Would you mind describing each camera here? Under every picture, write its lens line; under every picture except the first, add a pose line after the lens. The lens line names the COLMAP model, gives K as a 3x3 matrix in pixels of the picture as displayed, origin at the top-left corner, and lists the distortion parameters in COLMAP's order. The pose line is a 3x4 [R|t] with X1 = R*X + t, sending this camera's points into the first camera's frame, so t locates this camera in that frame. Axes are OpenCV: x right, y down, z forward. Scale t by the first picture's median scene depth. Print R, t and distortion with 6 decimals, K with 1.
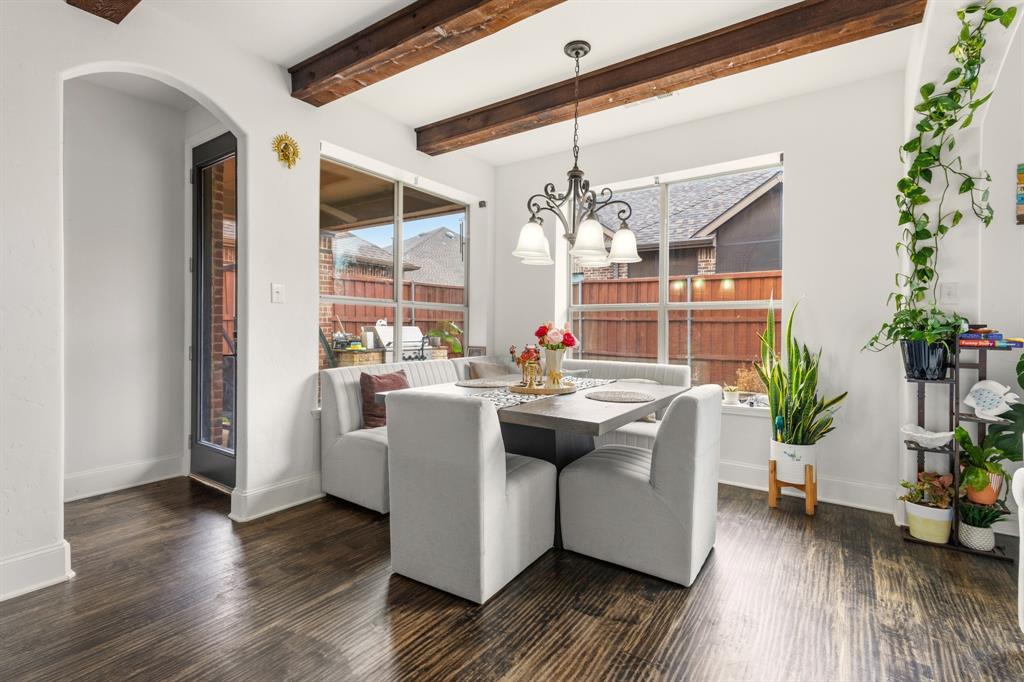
lens RADIAL K [[479.7, 0, 512.2], [0, 479.7, 334.6], [0, 0, 1]] dist [-0.000980, -0.000363]
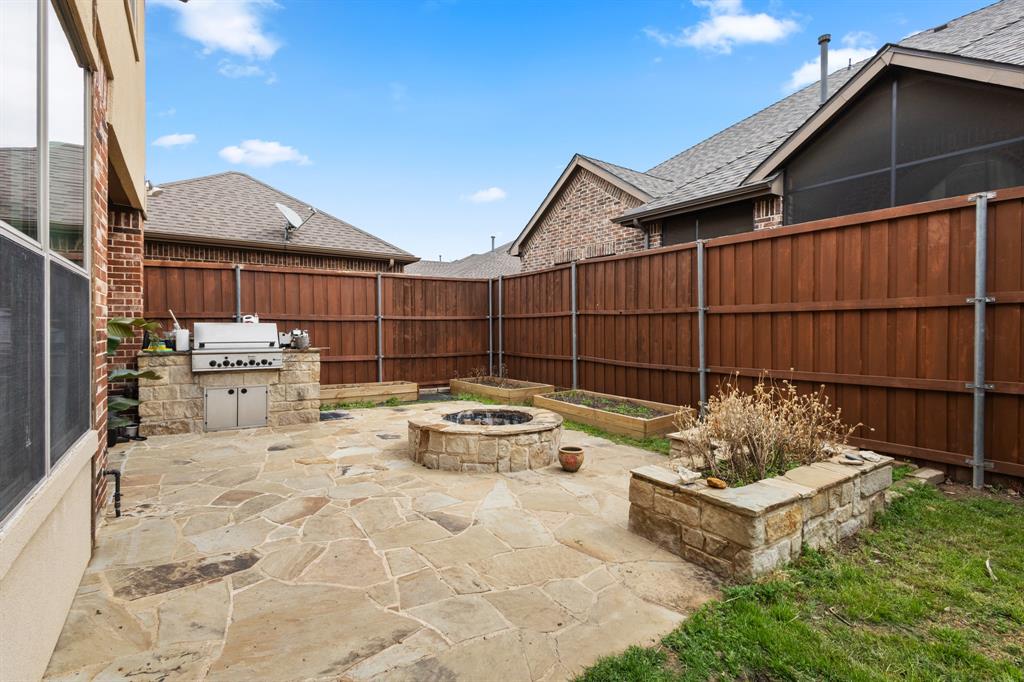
lens RADIAL K [[479.7, 0, 487.1], [0, 479.7, 335.8], [0, 0, 1]] dist [-0.000980, -0.000363]
pose [[0.925812, 0.002422, -0.377978, 0.476393], [-0.001903, 0.999997, 0.001748, 0.001526], [0.377981, -0.000899, 0.925813, 0.423753]]
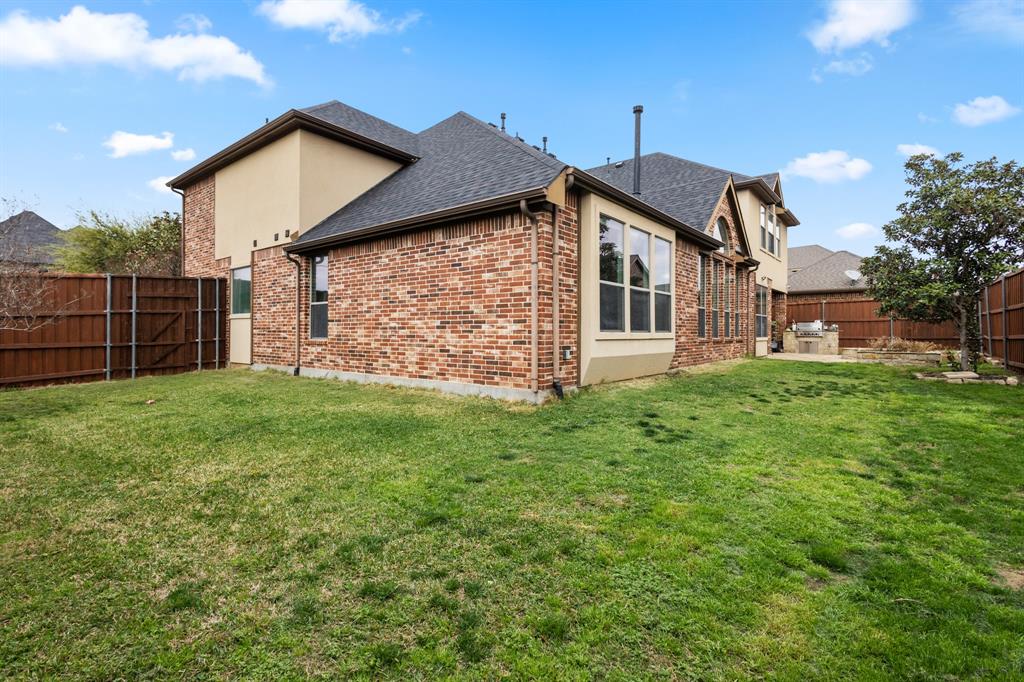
lens RADIAL K [[479.7, 0, 511.4], [0, 479.7, 336.0], [0, 0, 1]] dist [-0.000980, -0.000363]
pose [[-0.064767, -0.000141, -0.997900, 2.634624], [-0.007226, 0.999974, 0.000328, 0.071122], [0.997874, 0.007232, -0.064767, -0.511790]]
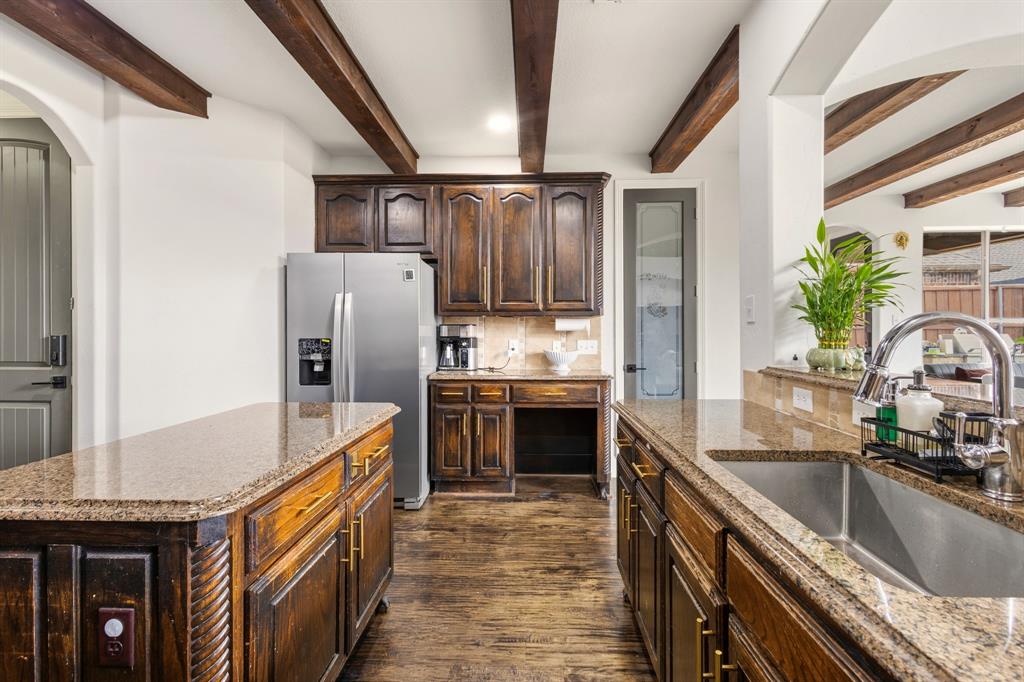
lens RADIAL K [[479.7, 0, 513.7], [0, 479.7, 333.7], [0, 0, 1]] dist [-0.000980, -0.000363]
pose [[0.542811, -0.001360, -0.839853, 0.104374], [-0.004590, 0.999979, -0.004586, -0.009151], [0.839842, 0.006344, 0.542794, -0.505016]]
